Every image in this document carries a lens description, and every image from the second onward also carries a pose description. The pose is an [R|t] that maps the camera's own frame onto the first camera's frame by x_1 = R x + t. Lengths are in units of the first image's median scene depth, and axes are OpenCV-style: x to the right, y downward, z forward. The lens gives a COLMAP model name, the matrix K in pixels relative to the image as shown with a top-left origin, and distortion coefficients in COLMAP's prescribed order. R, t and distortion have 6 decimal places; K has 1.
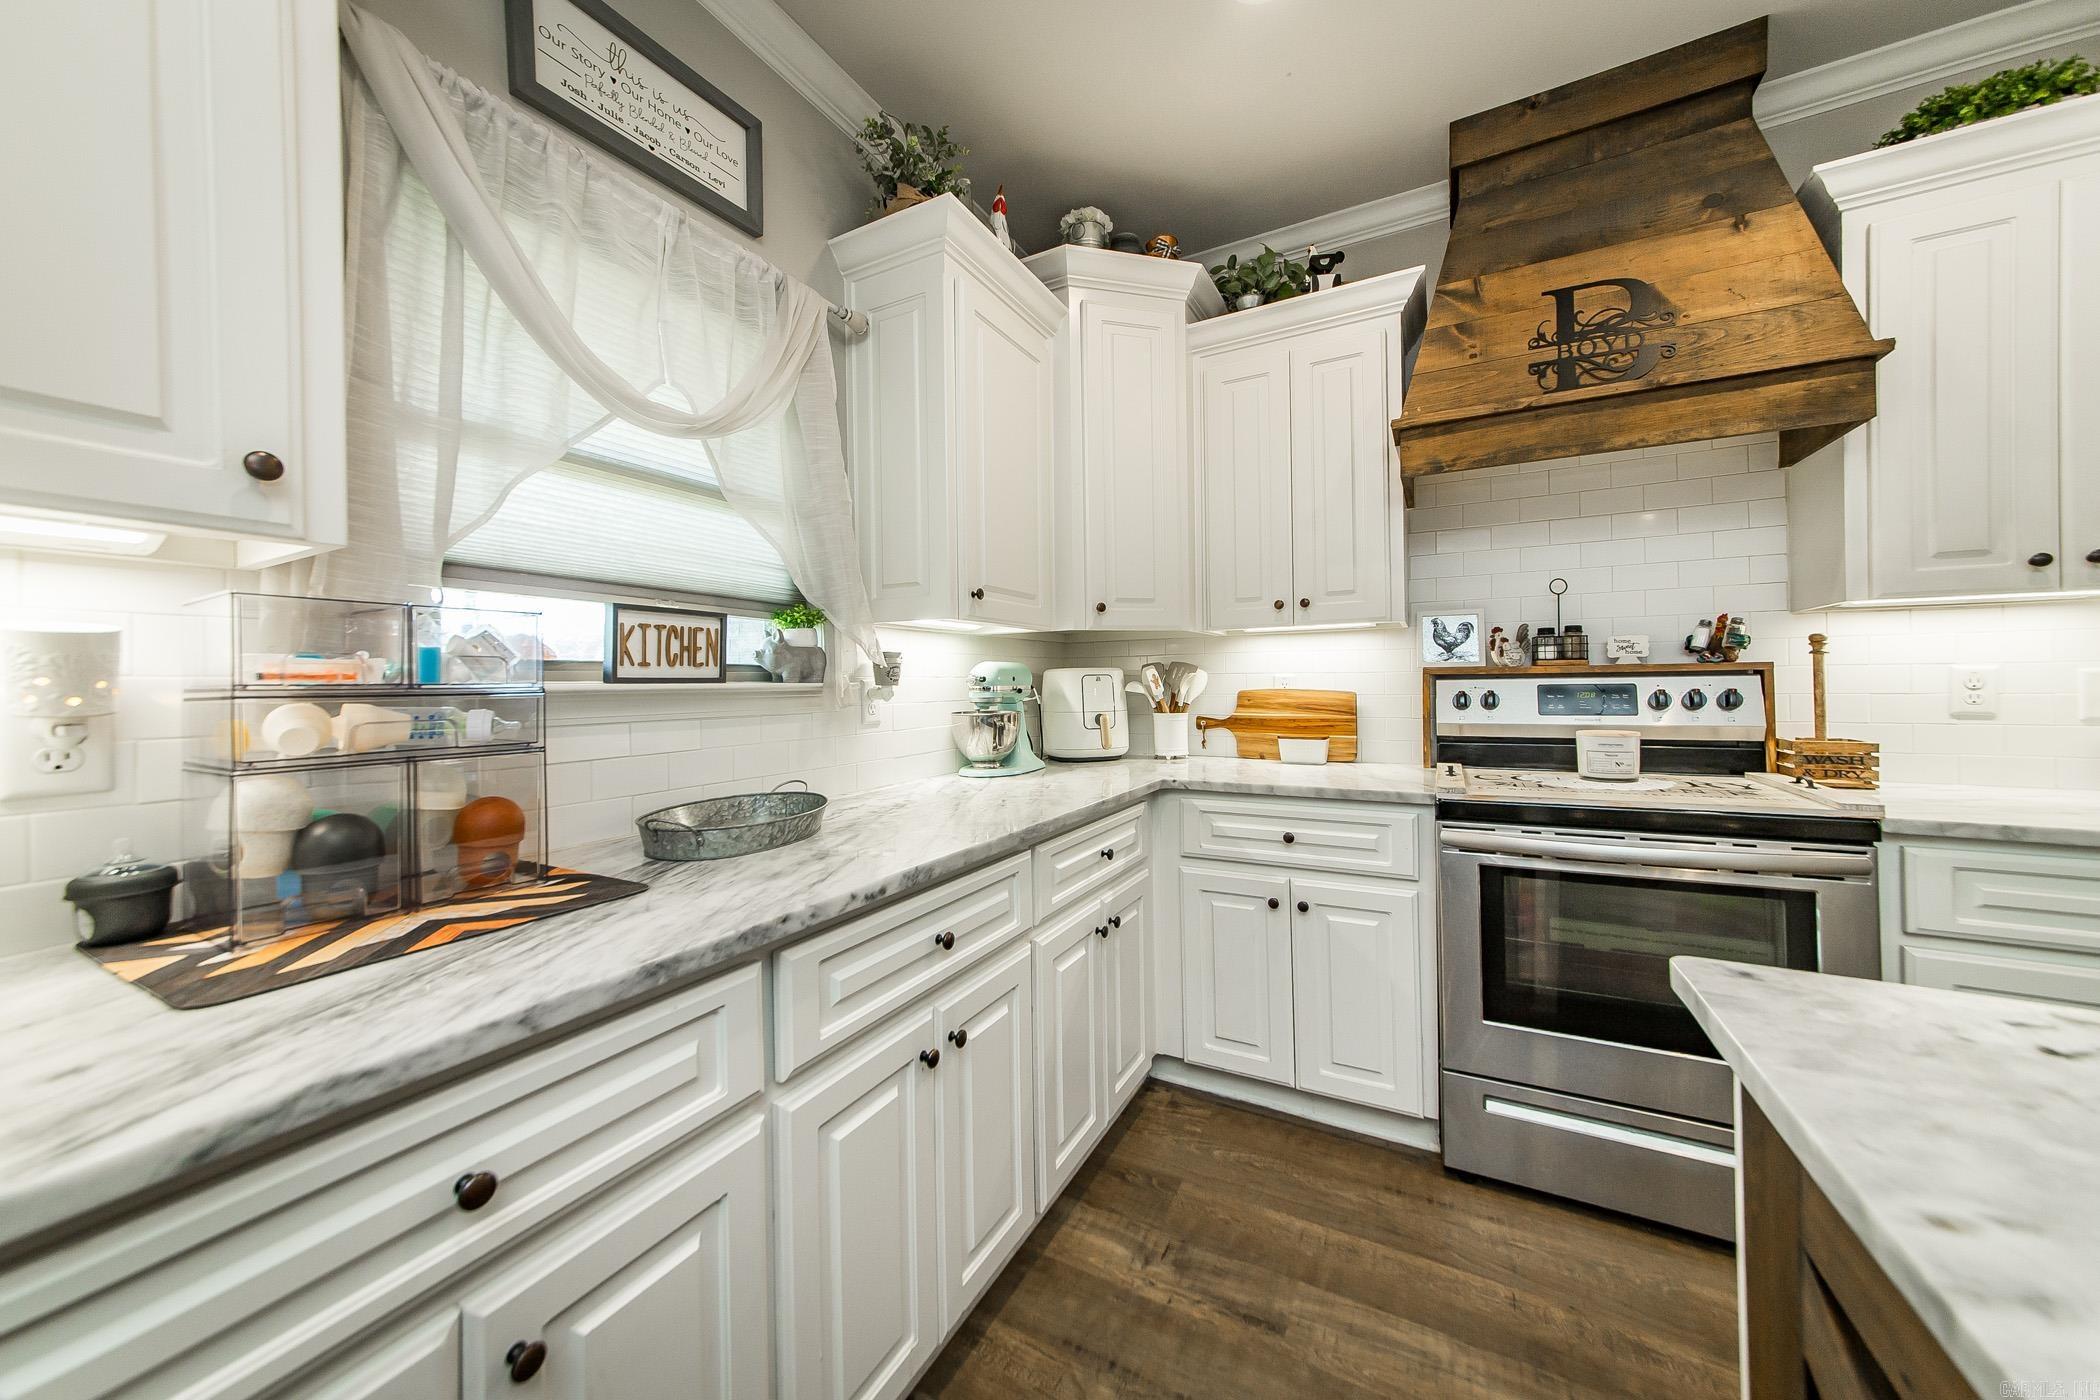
lens RADIAL K [[734.9, 0, 1041.4], [0, 734.9, 686.9], [0, 0, 1]] dist [0.000832, 0.000006]
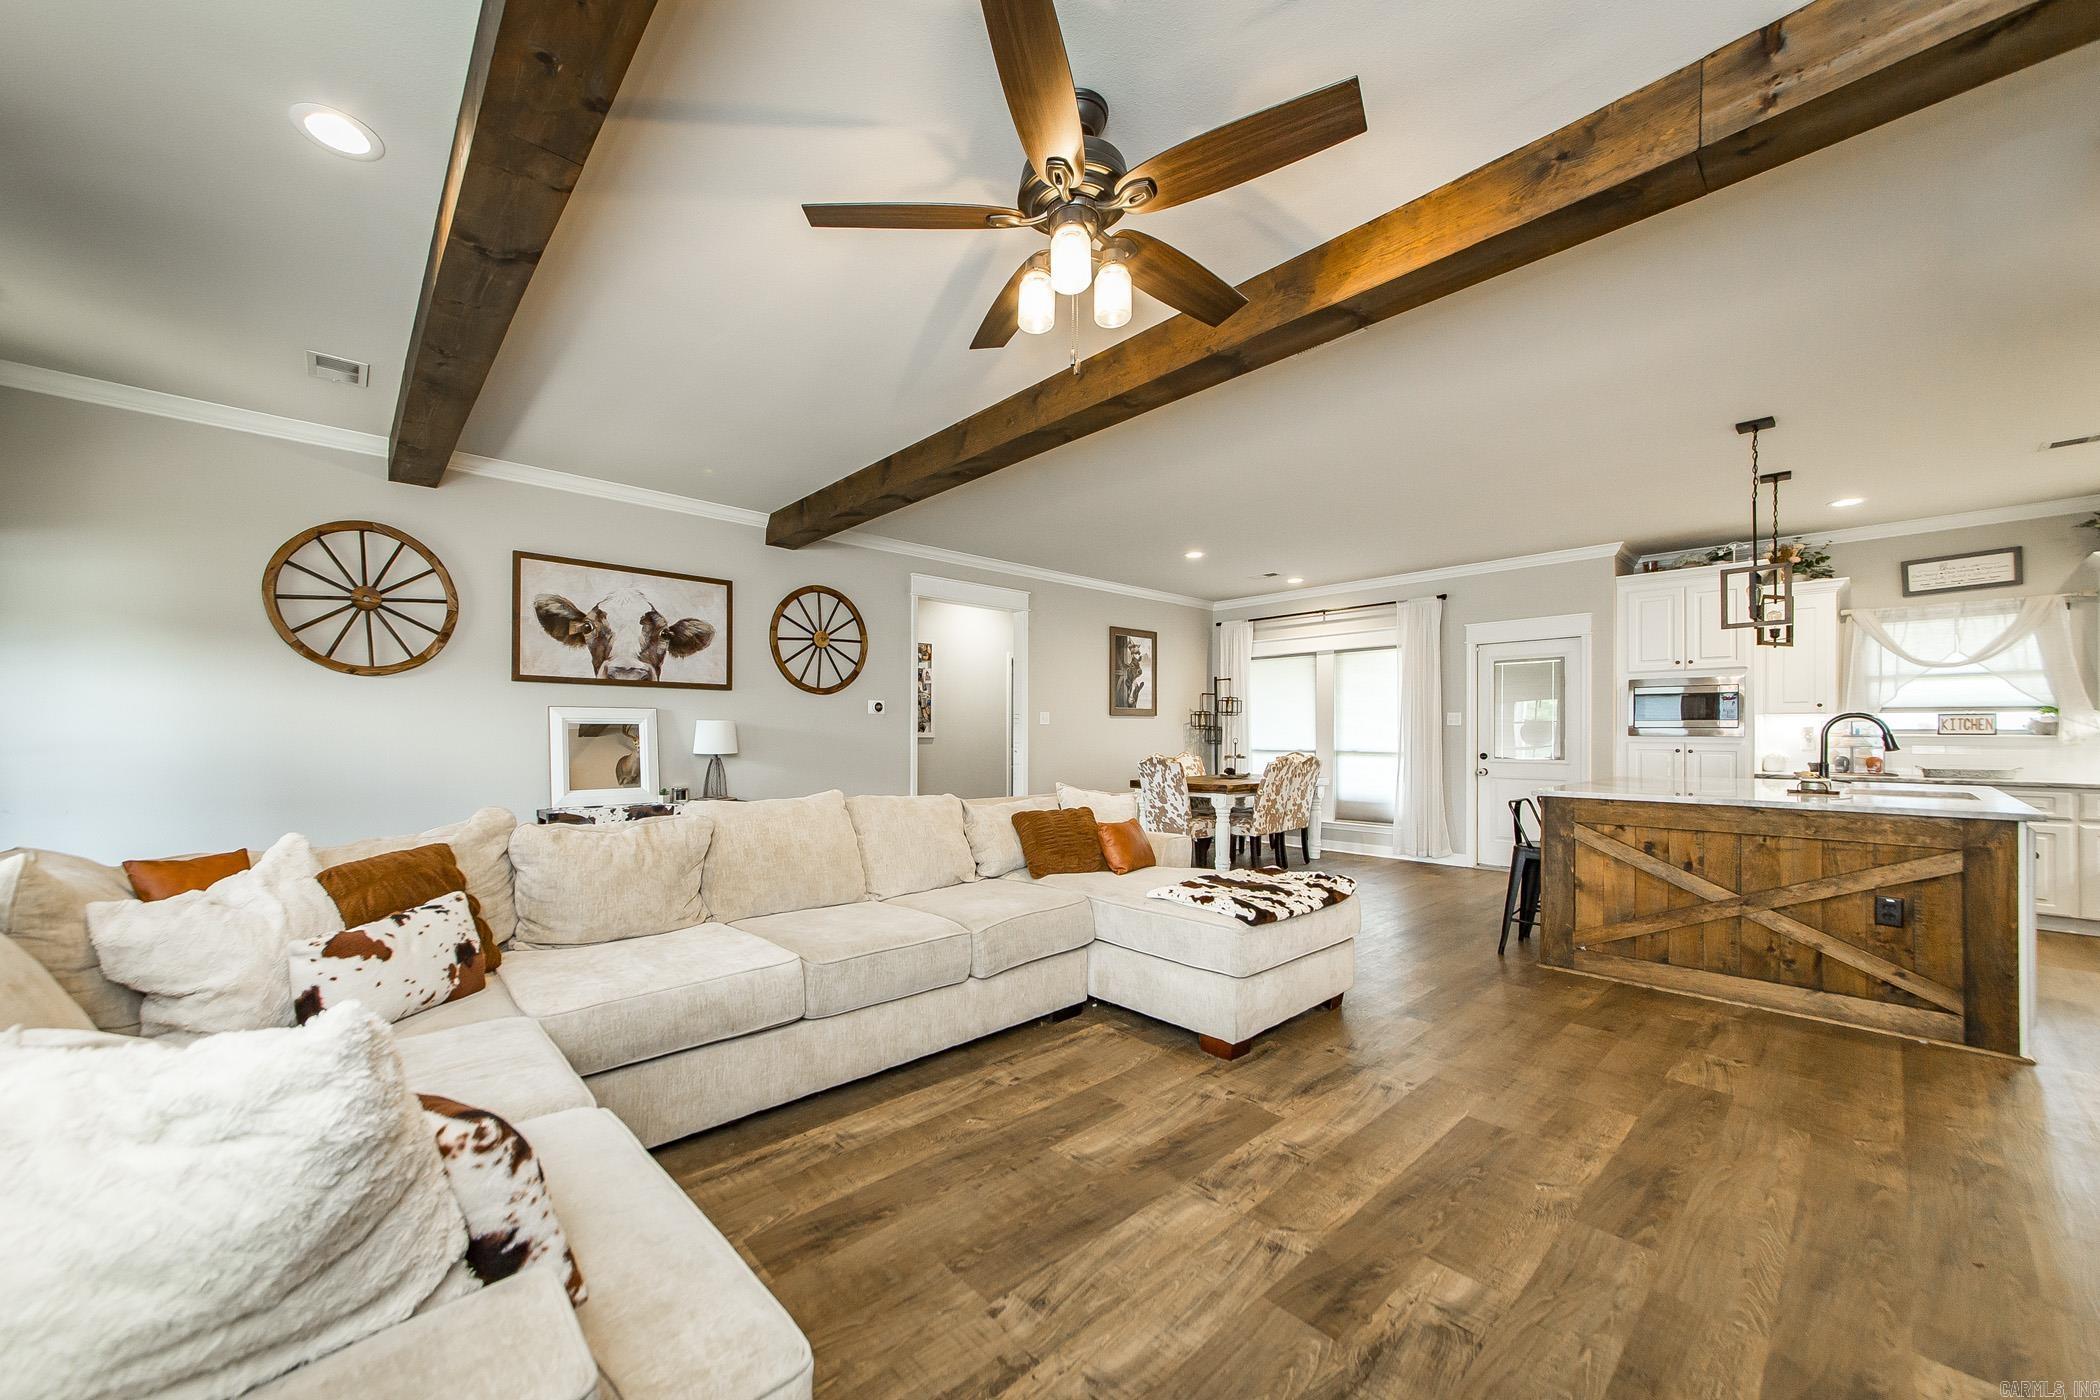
lens RADIAL K [[768.5, 0, 989.1], [0, 768.5, 729.3], [0, 0, 1]] dist [-0.000213, 0.002718]
pose [[-0.342965, 0.006946, -0.939322, 3.683497], [-0.003300, 0.999958, 0.008599, -0.038370], [0.939342, 0.006049, -0.342928, -1.702411]]
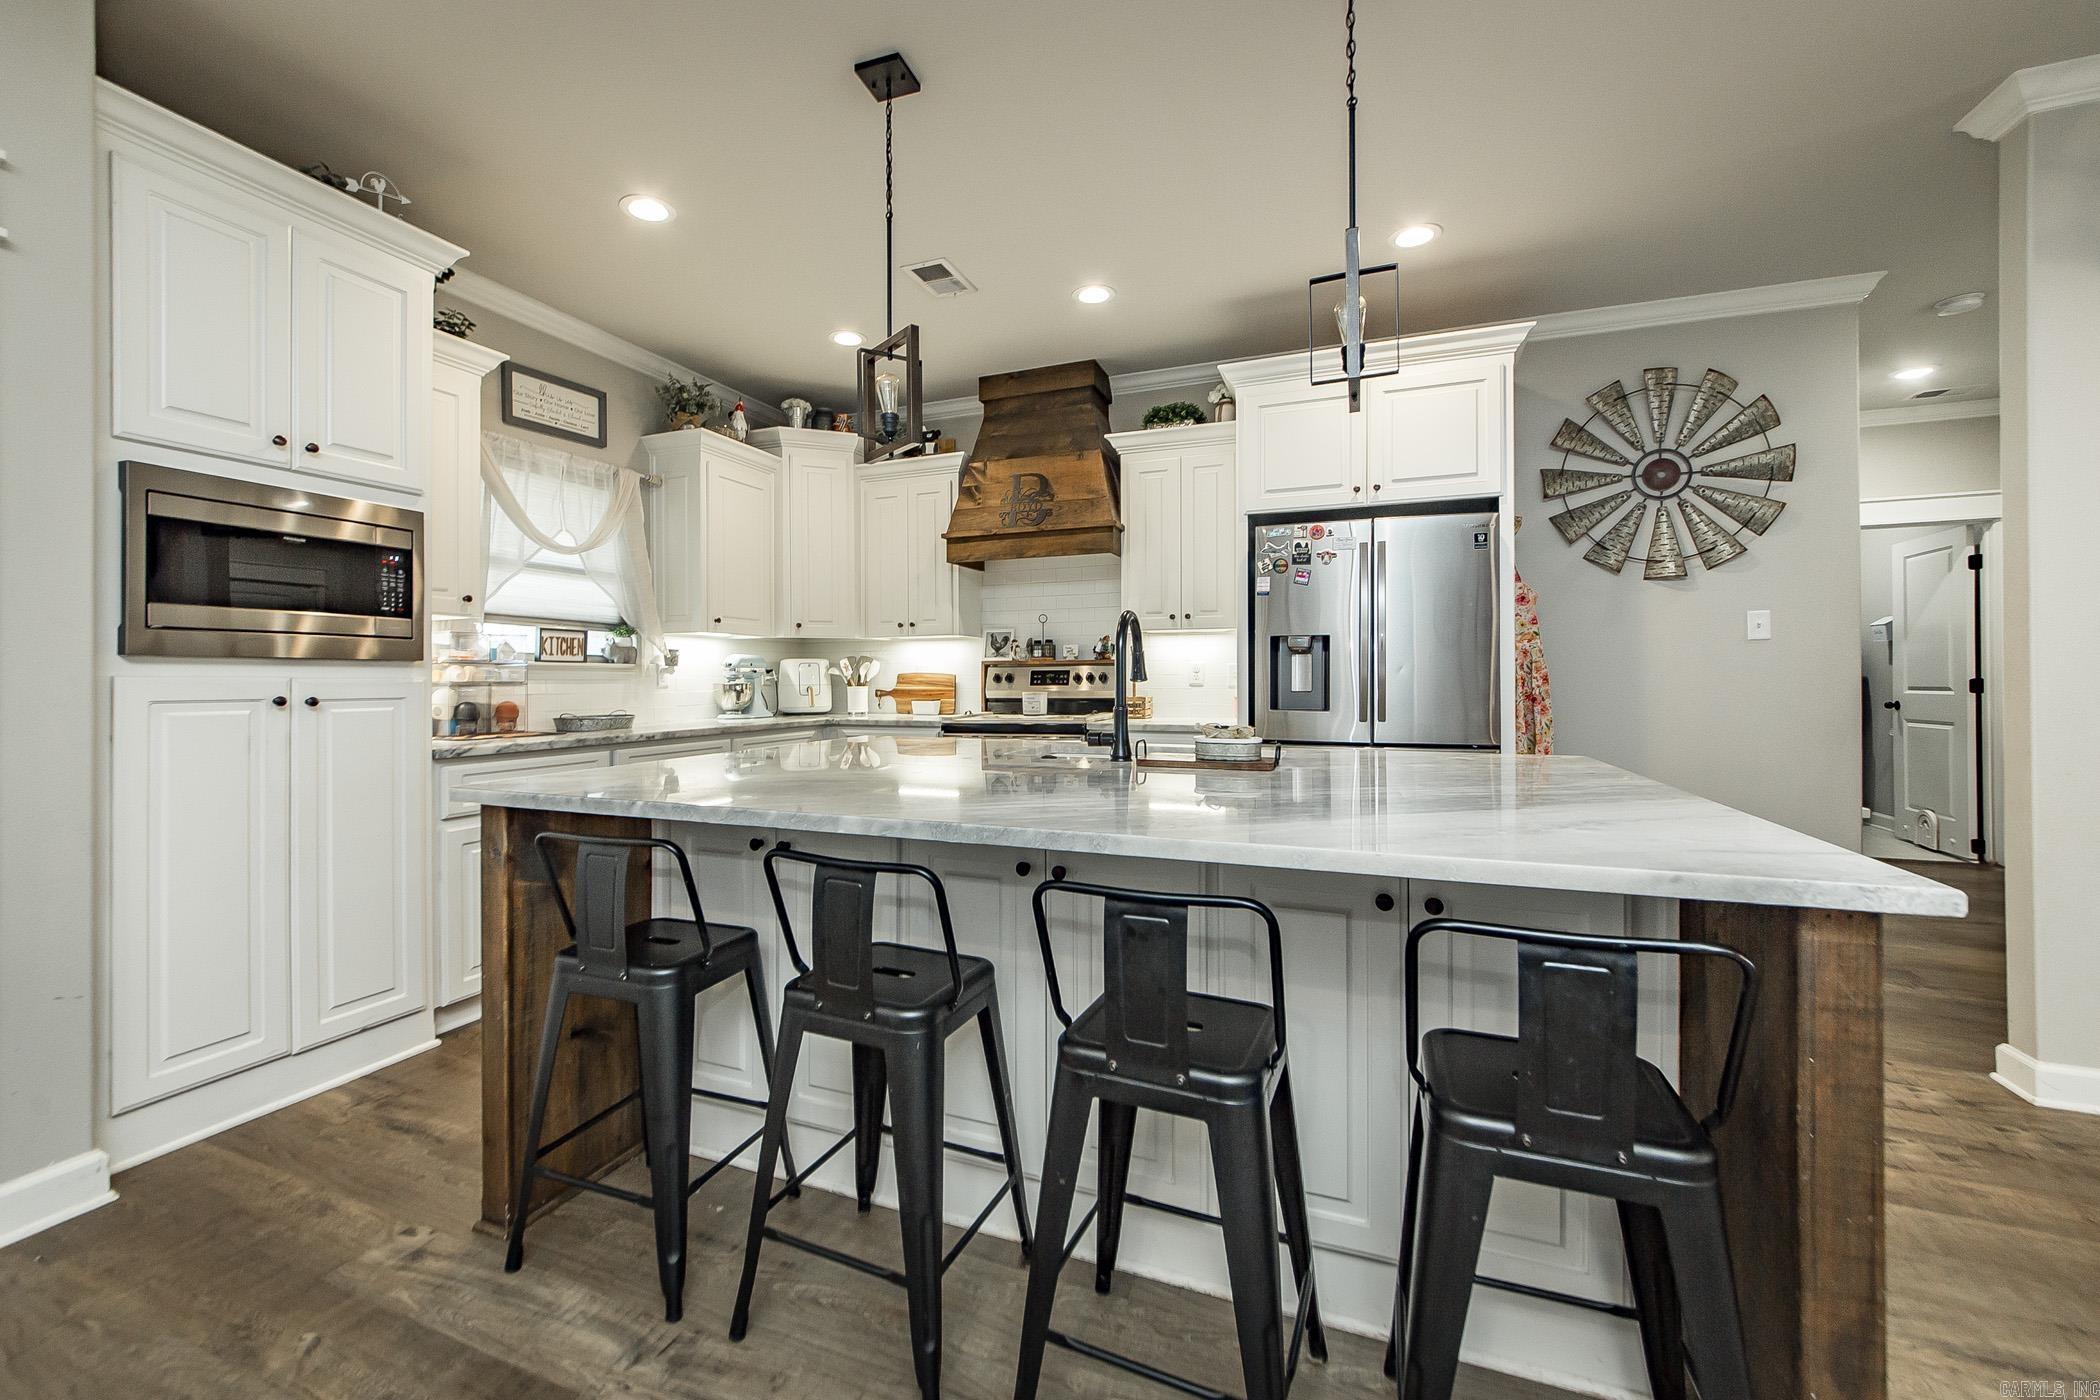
lens RADIAL K [[863.3, 0, 1012.5], [0, 863.3, 674.9], [0, 0, 1]] dist [0.006785, 0.000009]
pose [[0.994544, 0.009265, 0.103909, 0.471120], [-0.008225, 0.999912, -0.010429, 0.038982], [-0.103997, 0.009517, 0.994532, -1.422615]]
